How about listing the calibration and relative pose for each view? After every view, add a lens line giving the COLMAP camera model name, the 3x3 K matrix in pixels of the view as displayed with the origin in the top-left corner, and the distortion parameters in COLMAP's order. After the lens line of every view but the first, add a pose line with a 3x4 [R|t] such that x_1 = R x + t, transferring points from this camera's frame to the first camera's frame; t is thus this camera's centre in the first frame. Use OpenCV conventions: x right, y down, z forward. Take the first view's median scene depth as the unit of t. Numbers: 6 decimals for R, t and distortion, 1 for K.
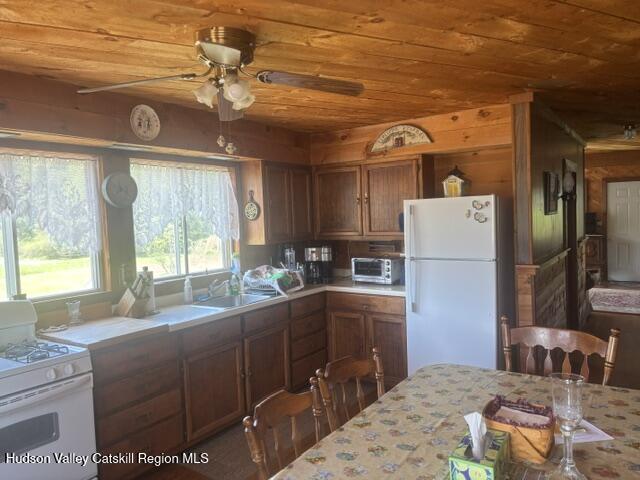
lens RADIAL K [[482.0, 0, 322.2], [0, 482.0, 242.4], [0, 0, 1]] dist [0.040740, -0.047285]
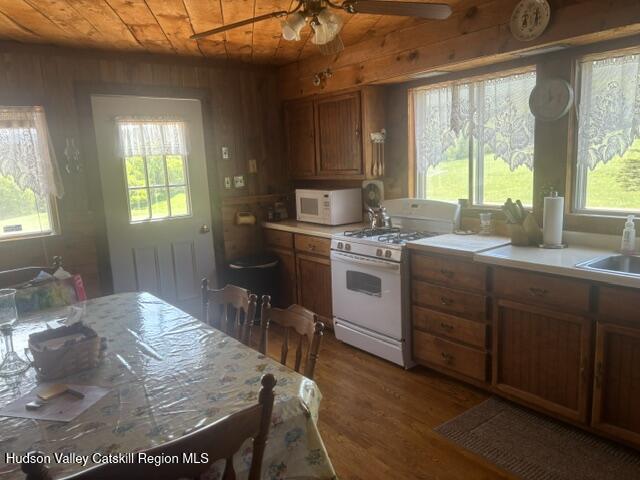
lens RADIAL K [[482.0, 0, 322.2], [0, 482.0, 242.4], [0, 0, 1]] dist [0.040740, -0.047285]
pose [[-0.333806, 0.214245, -0.917972, 0.610135], [0.010905, 0.974642, 0.223506, -0.061825], [0.942579, 0.064597, -0.327677, 0.969076]]
